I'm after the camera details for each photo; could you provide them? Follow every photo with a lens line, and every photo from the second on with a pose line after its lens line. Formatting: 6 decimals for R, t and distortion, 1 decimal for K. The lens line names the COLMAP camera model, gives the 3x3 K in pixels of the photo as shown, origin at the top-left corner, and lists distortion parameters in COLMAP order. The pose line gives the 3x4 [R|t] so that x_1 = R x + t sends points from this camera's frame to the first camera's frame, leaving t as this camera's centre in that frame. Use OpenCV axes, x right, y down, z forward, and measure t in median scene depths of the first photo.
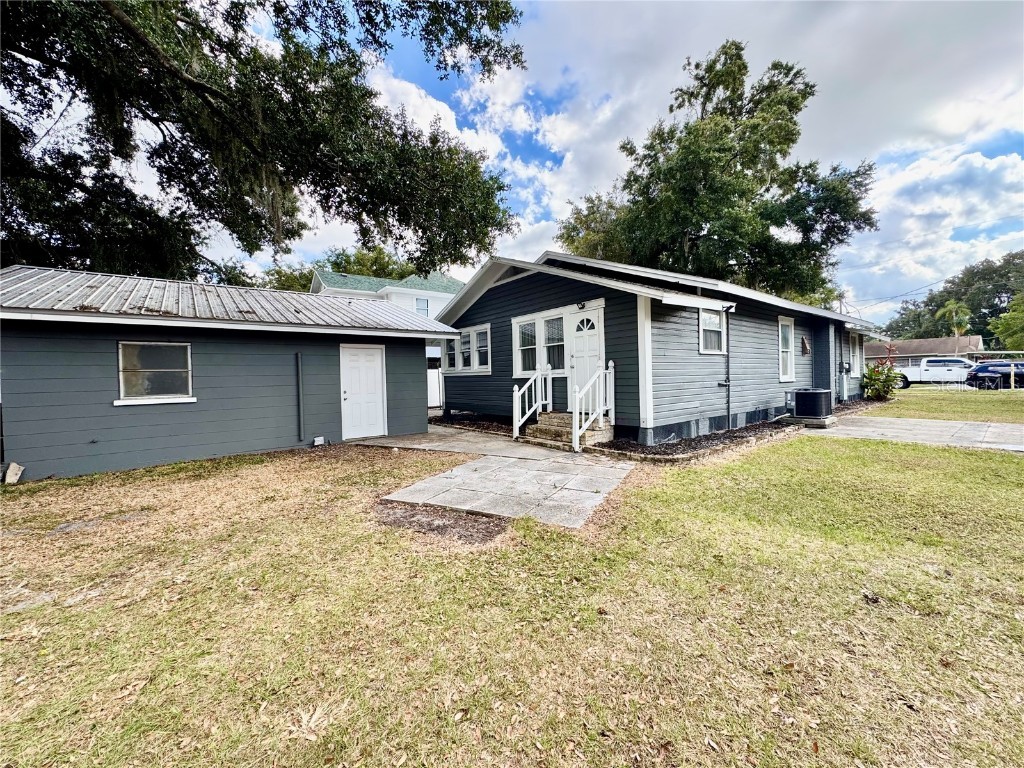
lens RADIAL K [[408.6, 0, 511.9], [0, 408.6, 380.5], [0, 0, 1]] dist [-0.001573, 0.000209]
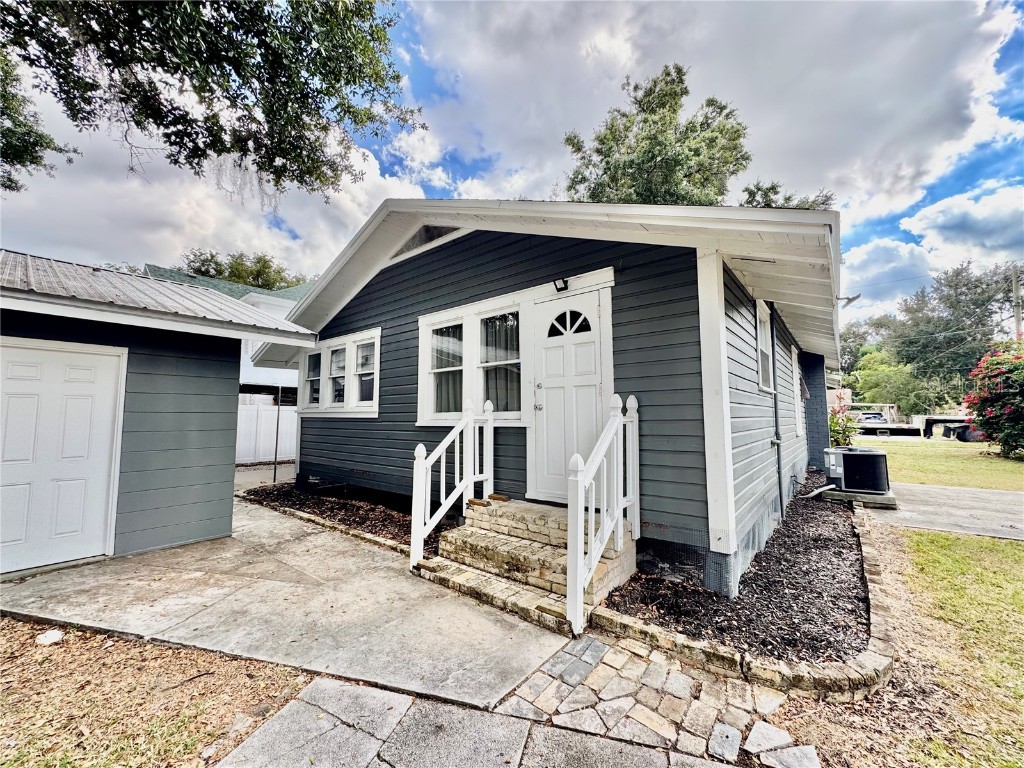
lens RADIAL K [[408.6, 0, 511.9], [0, 408.6, 380.5], [0, 0, 1]] dist [-0.001573, 0.000209]
pose [[0.975714, 0.039886, 0.215385, 0.007454], [-0.018372, 0.994719, -0.100977, -0.014078], [-0.218275, 0.094568, 0.971294, 0.490024]]
